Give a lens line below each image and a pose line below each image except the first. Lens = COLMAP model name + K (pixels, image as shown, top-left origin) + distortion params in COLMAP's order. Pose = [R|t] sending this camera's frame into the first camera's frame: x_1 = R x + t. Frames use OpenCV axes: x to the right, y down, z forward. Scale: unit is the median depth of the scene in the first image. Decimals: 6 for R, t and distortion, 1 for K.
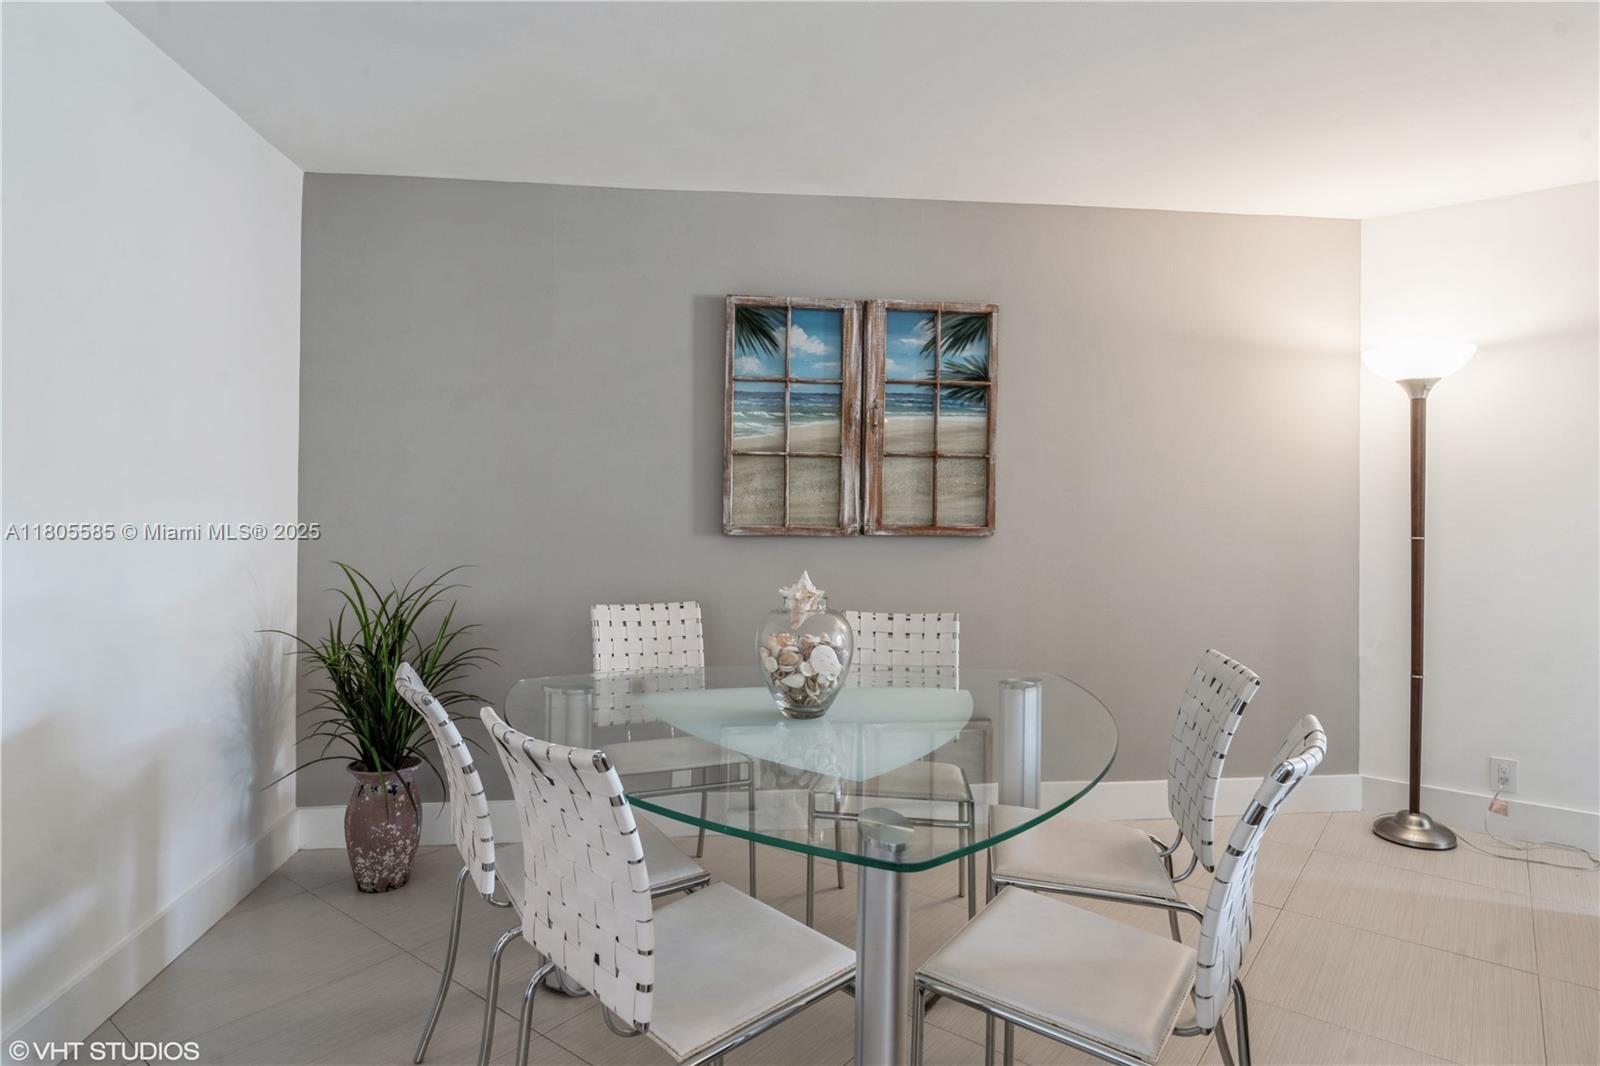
lens RADIAL K [[867.4, 0, 802.5], [0, 867.4, 520.1], [0, 0, 1]] dist [-0.002185, -0.000595]
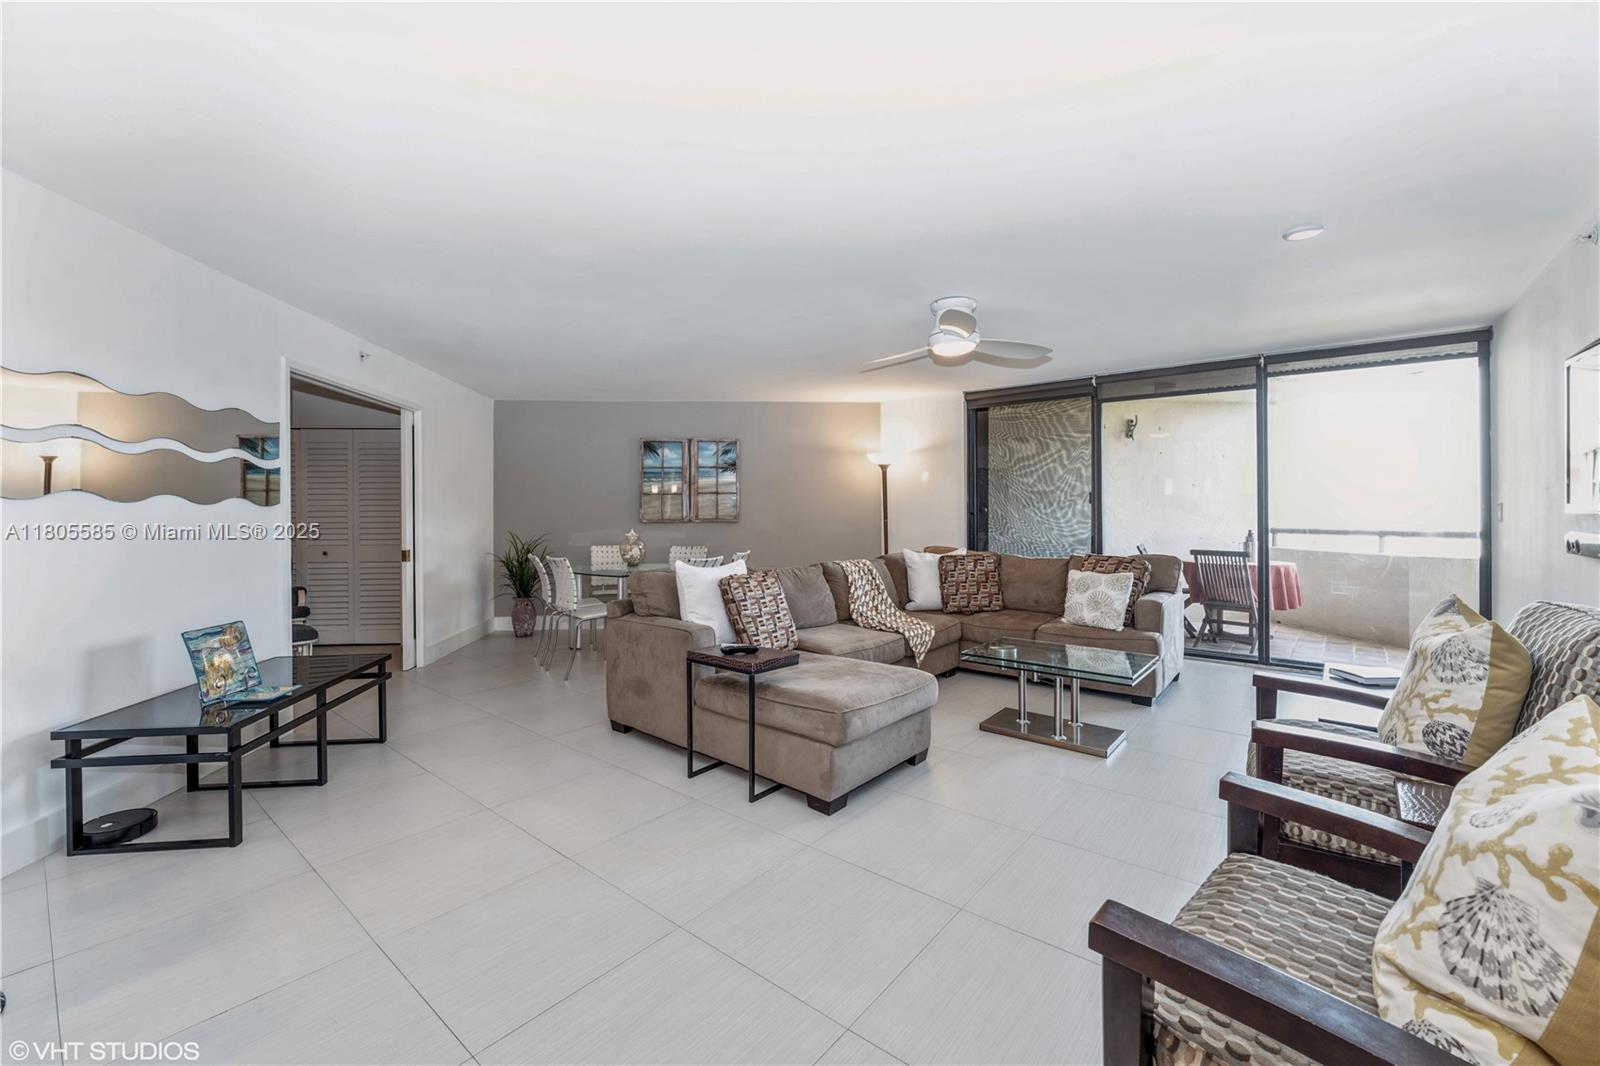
lens RADIAL K [[641.6, 0, 799.1], [0, 641.6, 519.4], [0, 0, 1]] dist [-0.002505, -0.001184]
pose [[0.999472, -0.010049, -0.030913, 0.485976], [0.010002, 0.999949, -0.001665, 0.015989], [0.030928, 0.001355, 0.999521, -1.066434]]
